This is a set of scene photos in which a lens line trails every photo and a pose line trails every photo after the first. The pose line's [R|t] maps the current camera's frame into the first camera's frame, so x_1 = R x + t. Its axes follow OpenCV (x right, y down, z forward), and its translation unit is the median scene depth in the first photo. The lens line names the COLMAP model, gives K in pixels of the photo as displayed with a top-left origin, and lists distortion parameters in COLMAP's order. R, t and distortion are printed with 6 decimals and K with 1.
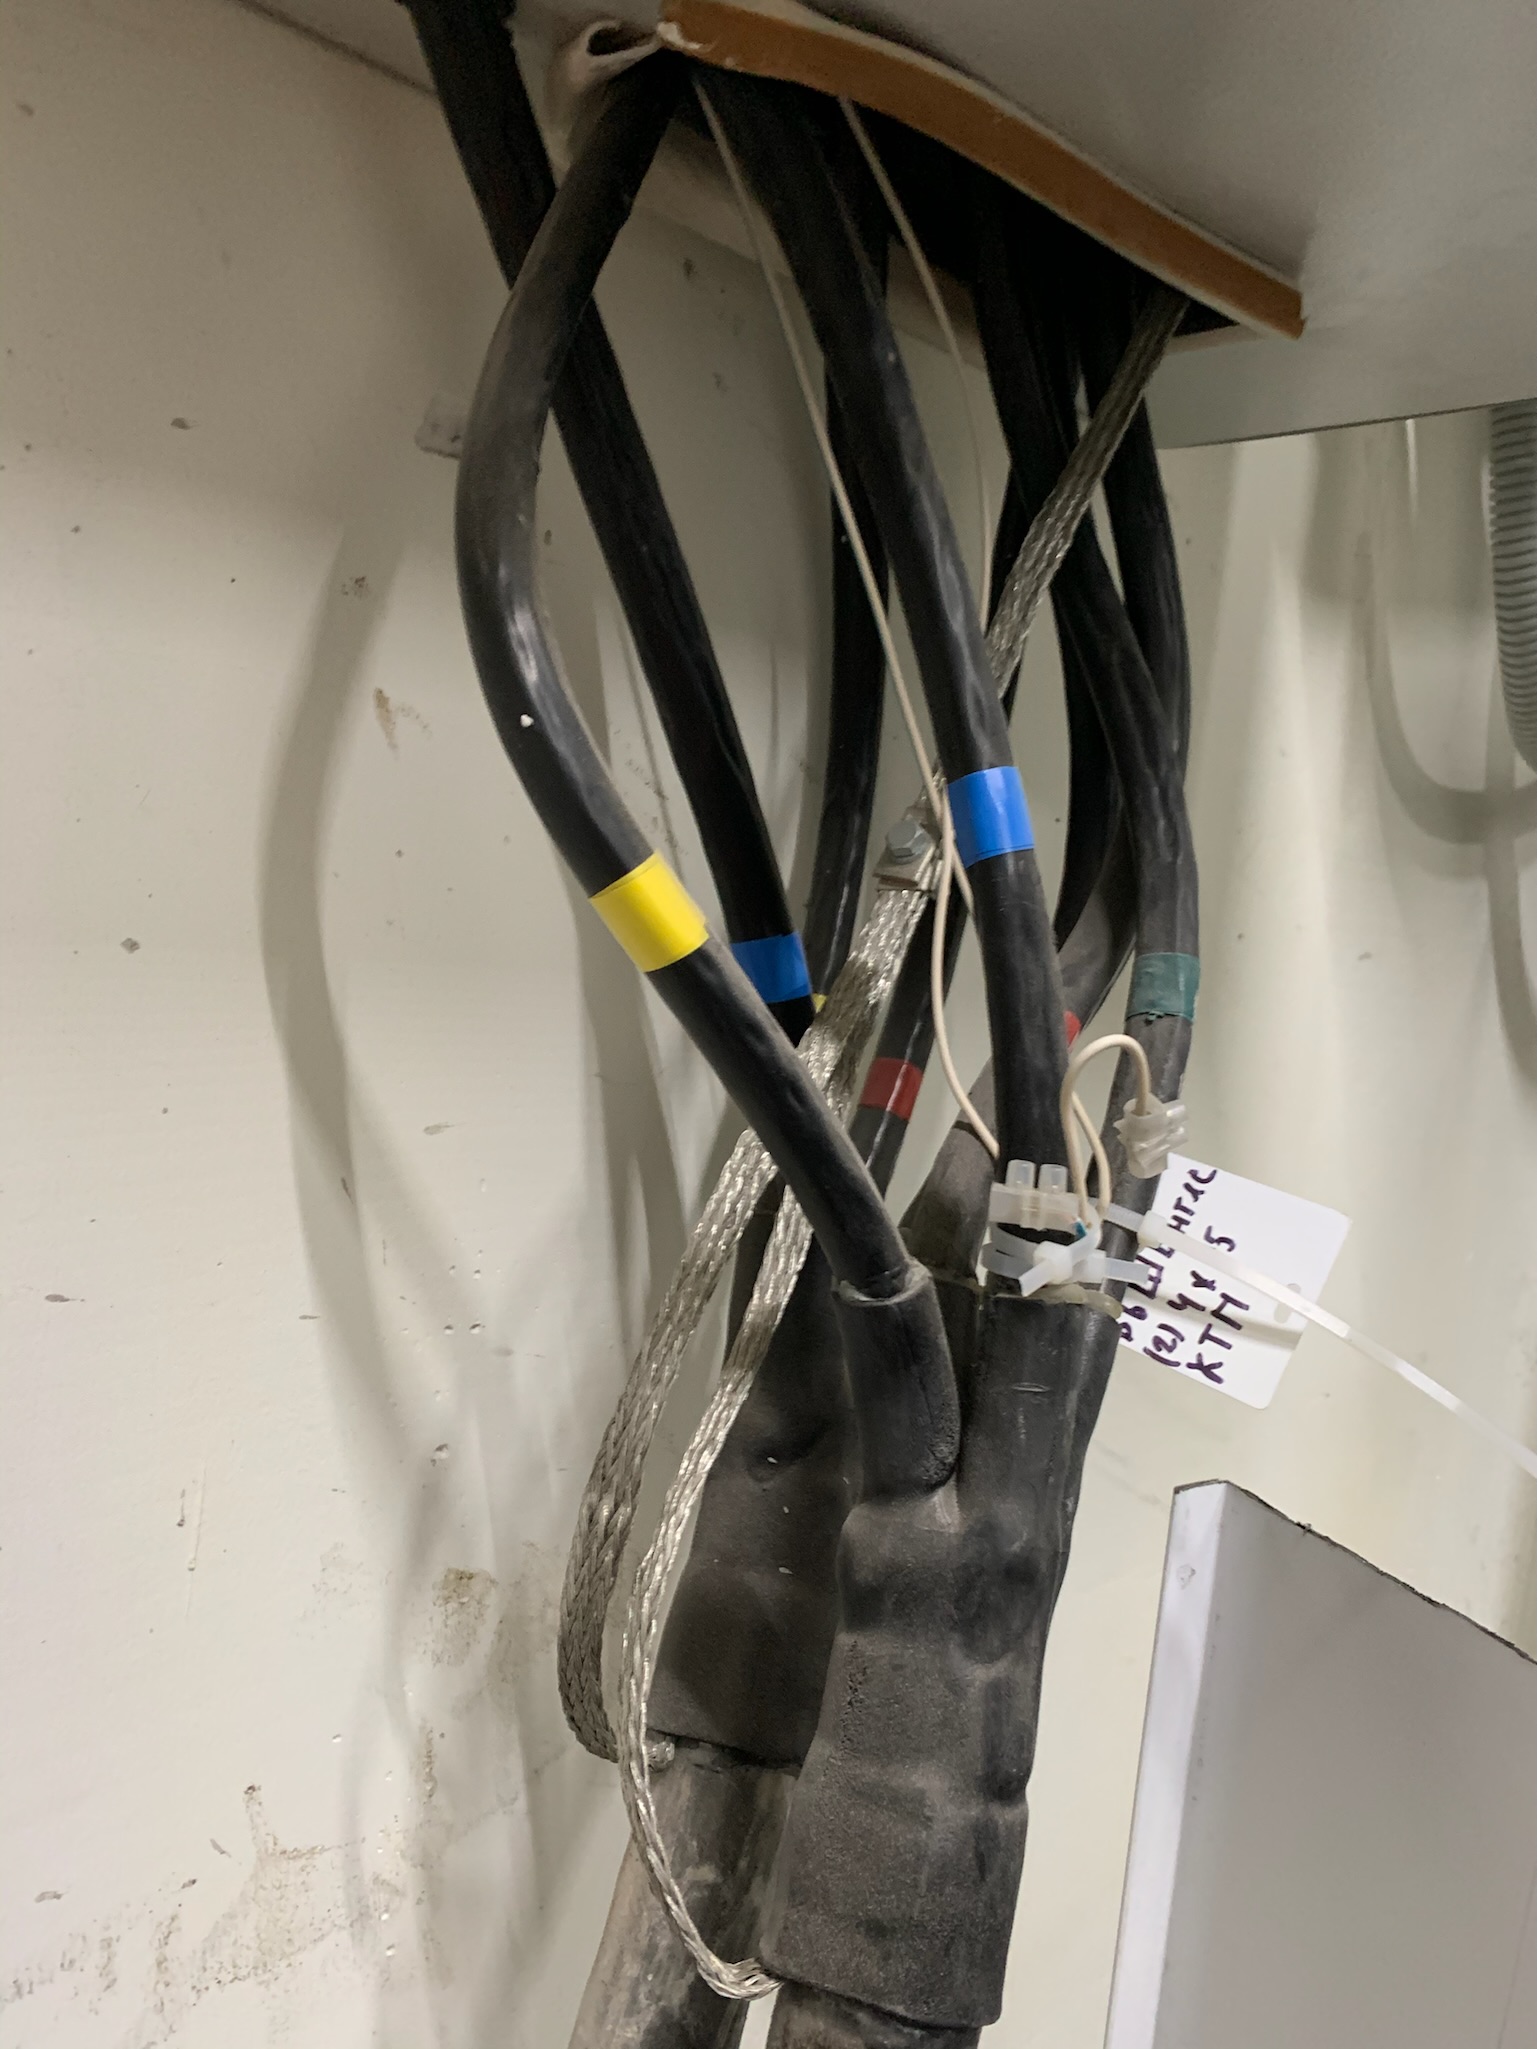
lens RADIAL K [[1663.0, 0, 785.9], [0, 1663.0, 1029.3], [0, 0, 1]] dist [0.006069, -0.011165]
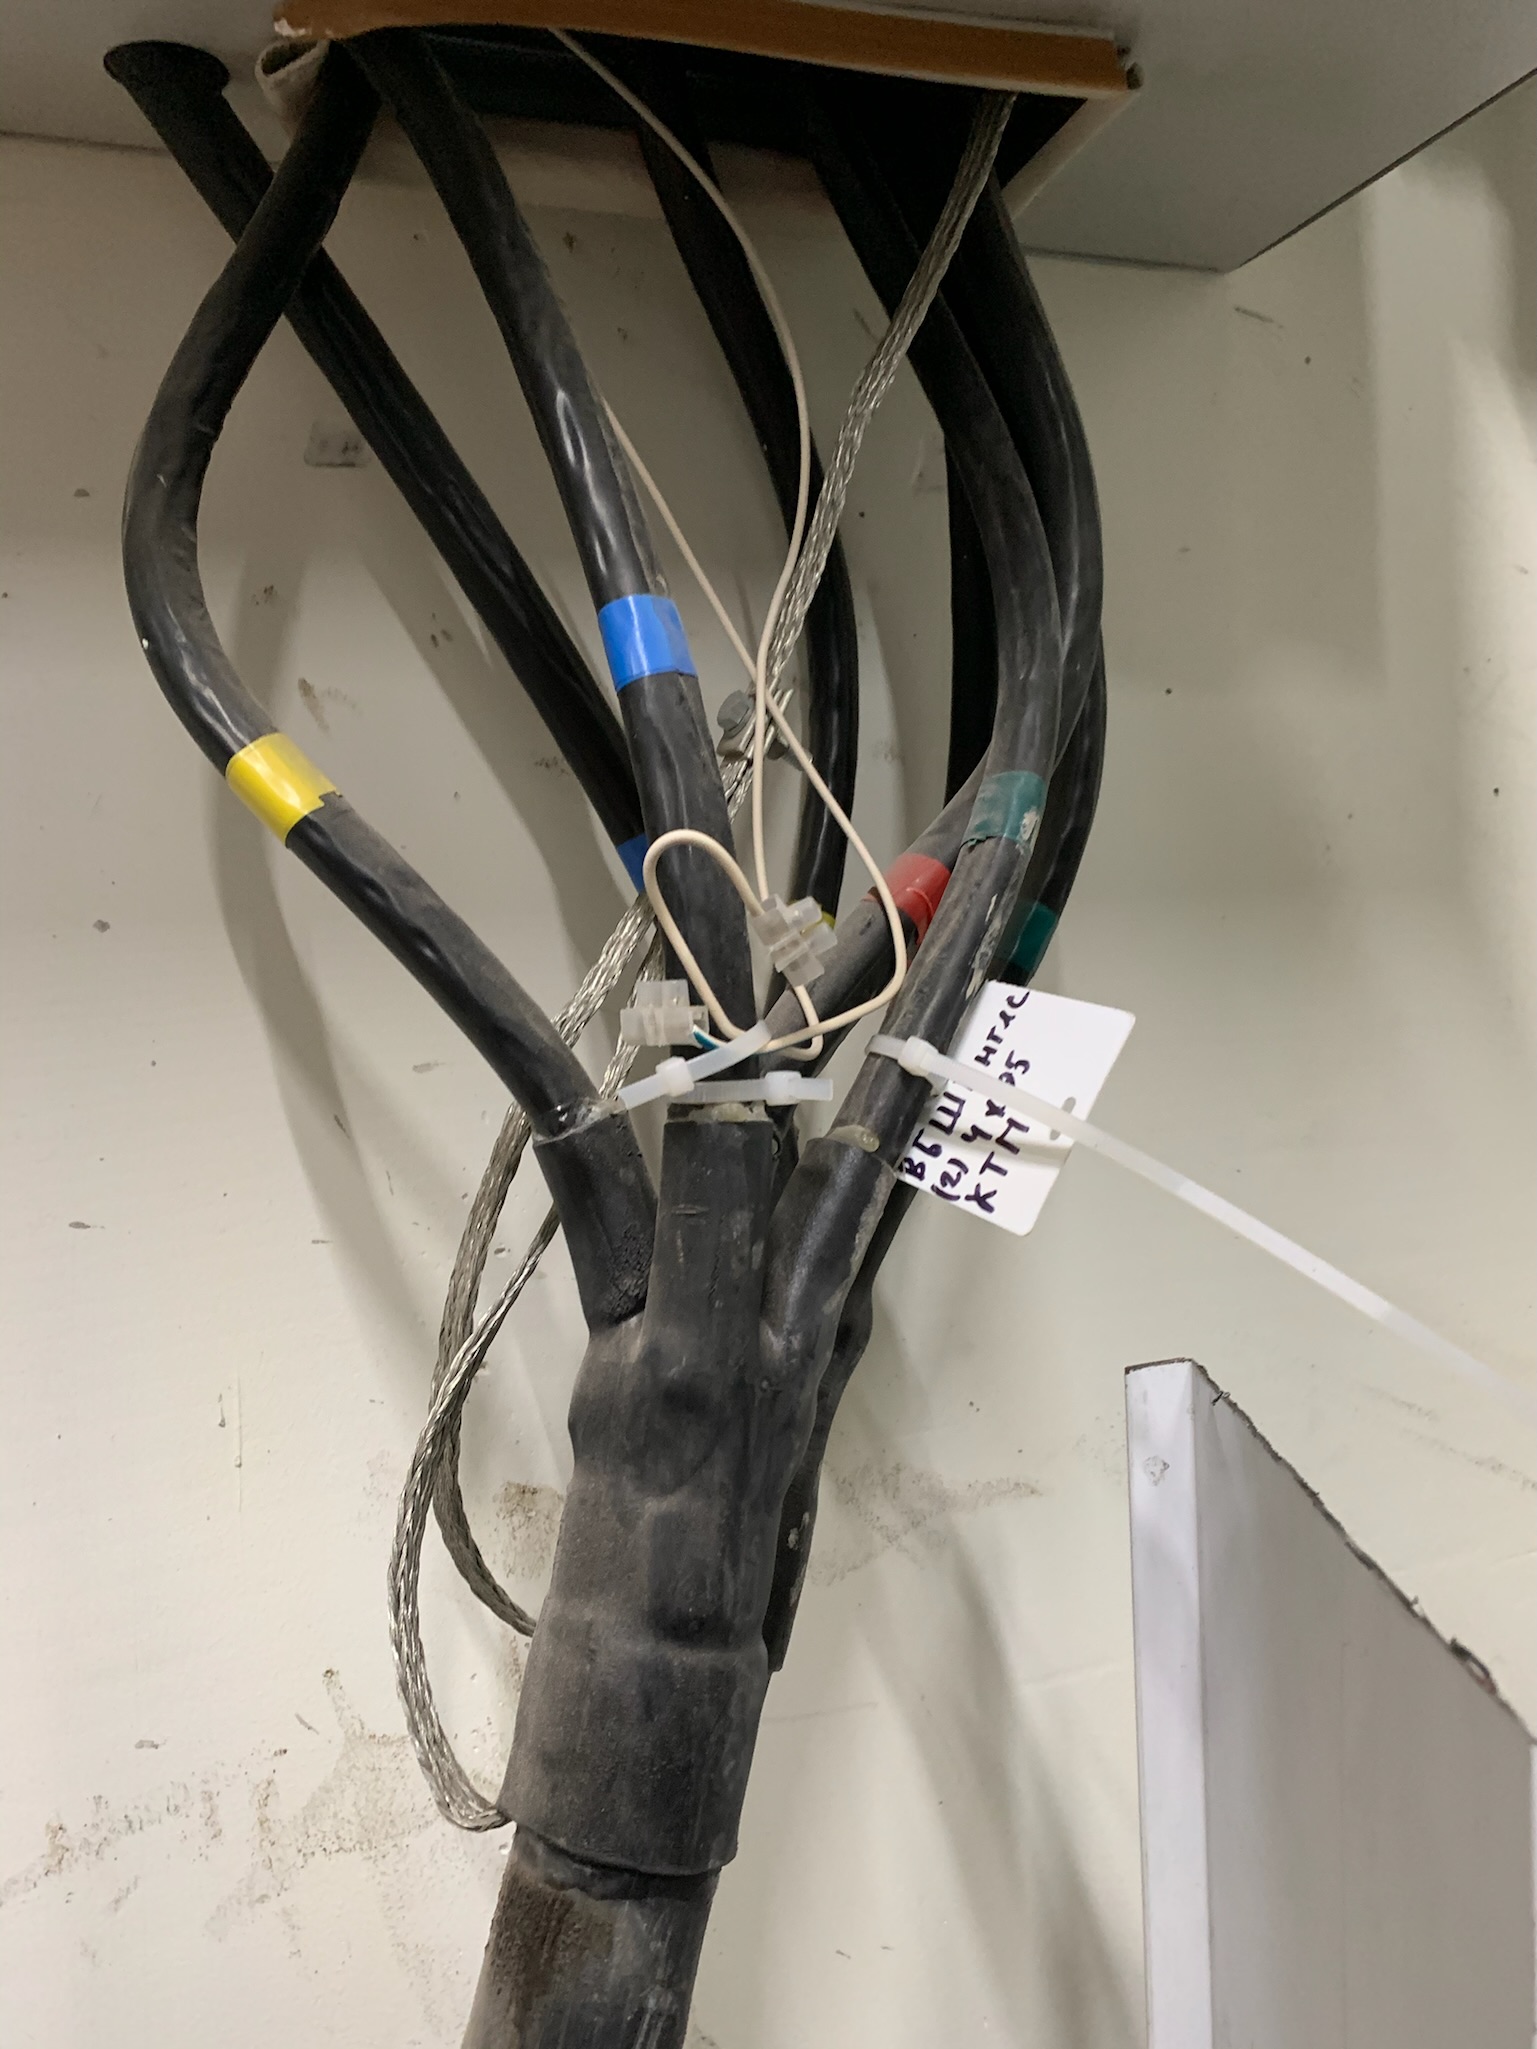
lens RADIAL K [[1663.0, 0, 785.9], [0, 1663.0, 1029.3], [0, 0, 1]] dist [0.006069, -0.011165]
pose [[0.895466, -0.130065, -0.425703, 0.531775], [0.107081, 0.991217, -0.077601, 0.164104], [0.432058, 0.023904, 0.901529, 0.129966]]
